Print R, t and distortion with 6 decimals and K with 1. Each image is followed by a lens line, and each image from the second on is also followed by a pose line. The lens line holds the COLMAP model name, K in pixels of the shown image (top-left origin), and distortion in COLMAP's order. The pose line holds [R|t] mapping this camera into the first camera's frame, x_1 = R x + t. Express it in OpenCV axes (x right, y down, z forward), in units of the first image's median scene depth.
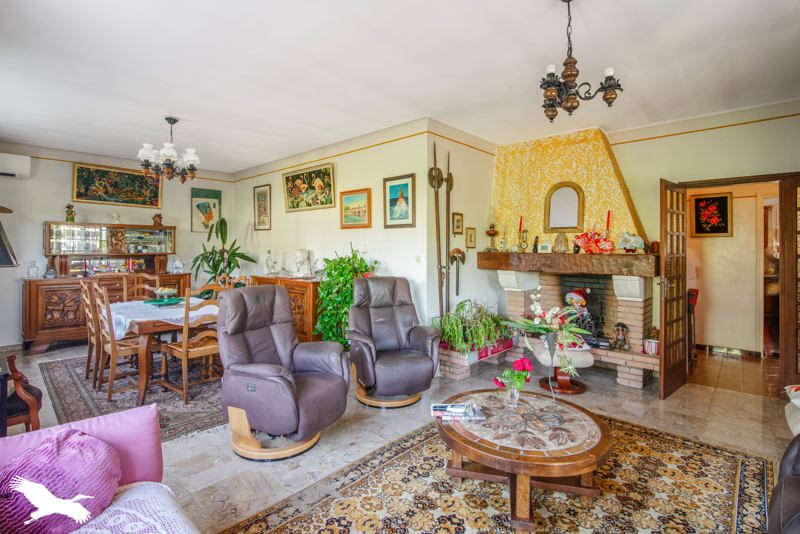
lens RADIAL K [[378.3, 0, 415.1], [0, 378.3, 248.0], [0, 0, 1]] dist [-0.003011, -0.000468]
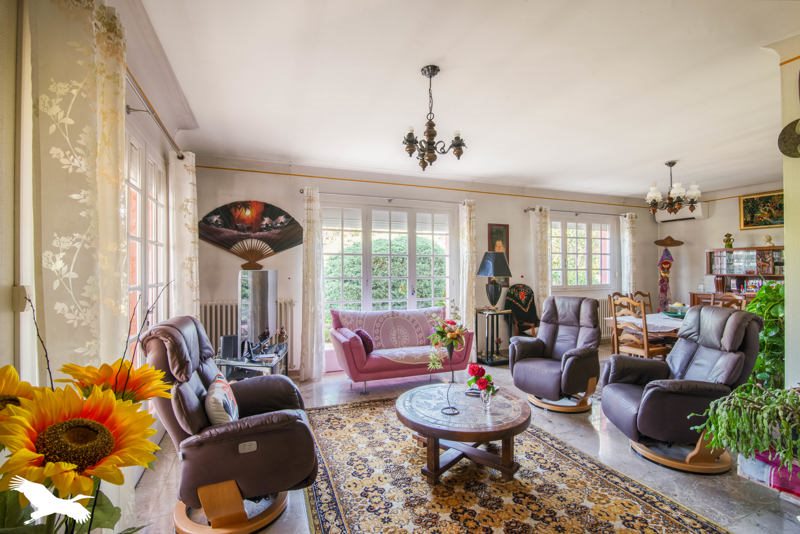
lens RADIAL K [[378.3, 0, 400.1], [0, 378.3, 266.6], [0, 0, 1]] dist [-0.003011, -0.000468]
pose [[-0.444041, -0.007574, -0.895975, 1.055188], [-0.000764, 0.999967, -0.008075, 0.003873], [0.896006, -0.002901, -0.444032, 0.970570]]
